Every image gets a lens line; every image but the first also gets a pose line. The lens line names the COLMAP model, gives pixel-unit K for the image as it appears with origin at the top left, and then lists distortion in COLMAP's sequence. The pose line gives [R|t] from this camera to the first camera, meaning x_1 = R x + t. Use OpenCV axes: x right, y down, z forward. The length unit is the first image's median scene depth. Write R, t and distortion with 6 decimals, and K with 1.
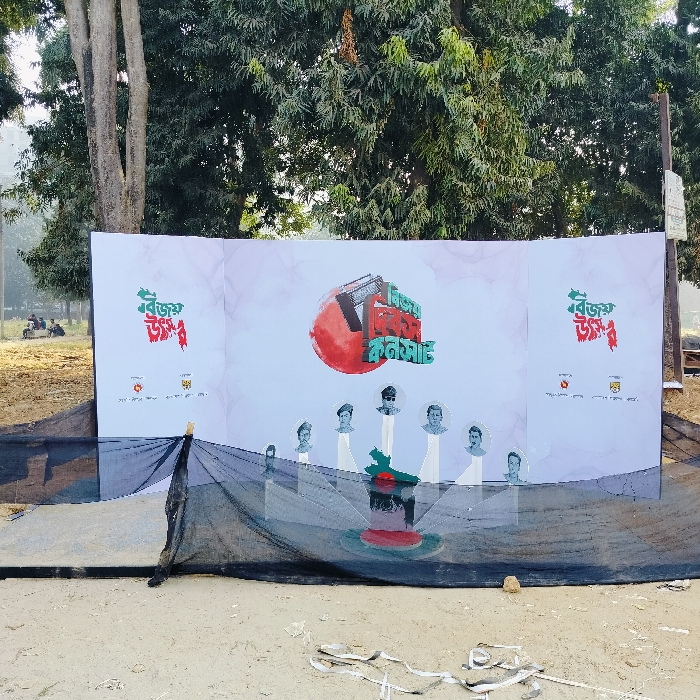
lens RADIAL K [[669.5, 0, 350.0], [0, 669.5, 350.0], [0, 0, 1]] dist [0.210943, -0.009681]
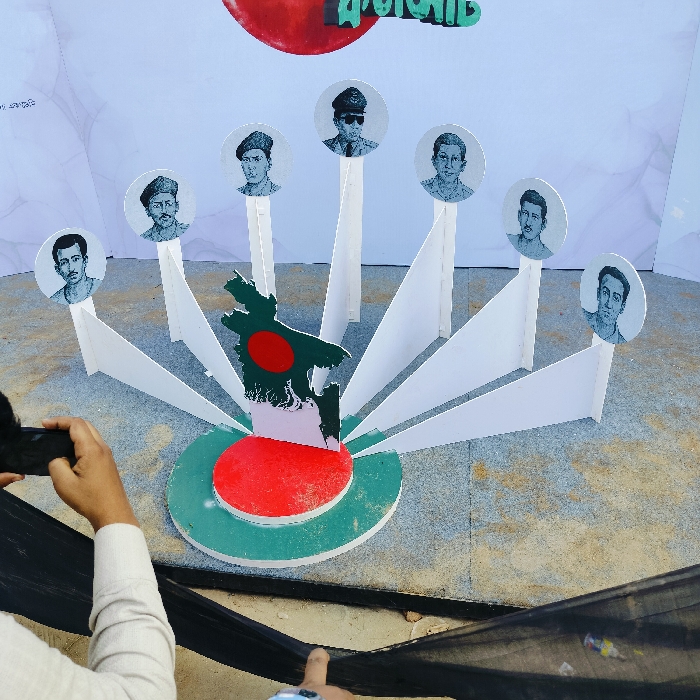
lens RADIAL K [[665.2, 0, 350.0], [0, 665.2, 350.0], [0, 0, 1]] dist [0.048247, -0.057021]
pose [[0.981689, 0.054591, -0.182500, 0.146394], [0.034405, 0.891488, 0.451737, 0.009673], [0.187358, -0.449744, 0.873286, 0.545960]]
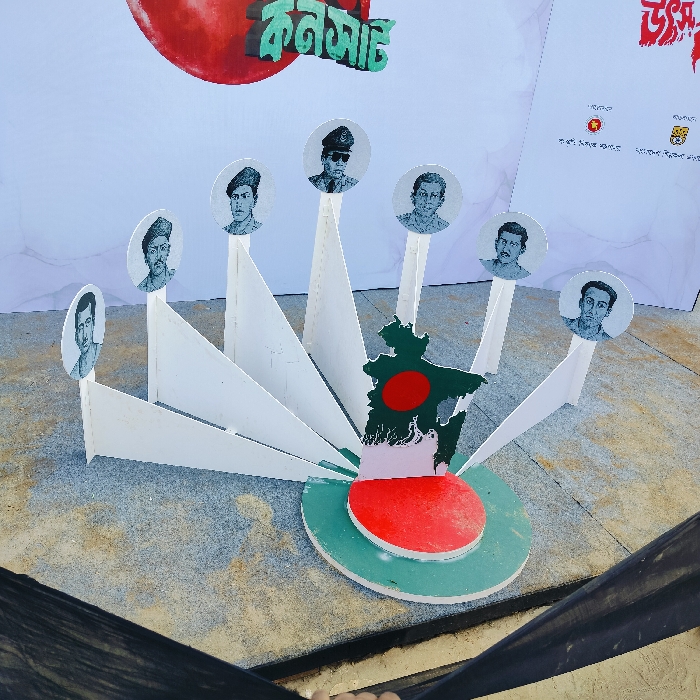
lens RADIAL K [[665.2, 0, 350.0], [0, 665.2, 350.0], [0, 0, 1]] dist [0.048247, -0.057021]
pose [[0.926548, -0.086474, 0.366104, -0.108711], [-0.081296, 0.904192, 0.419318, 0.001758], [-0.367288, -0.418281, 0.830747, 0.569329]]
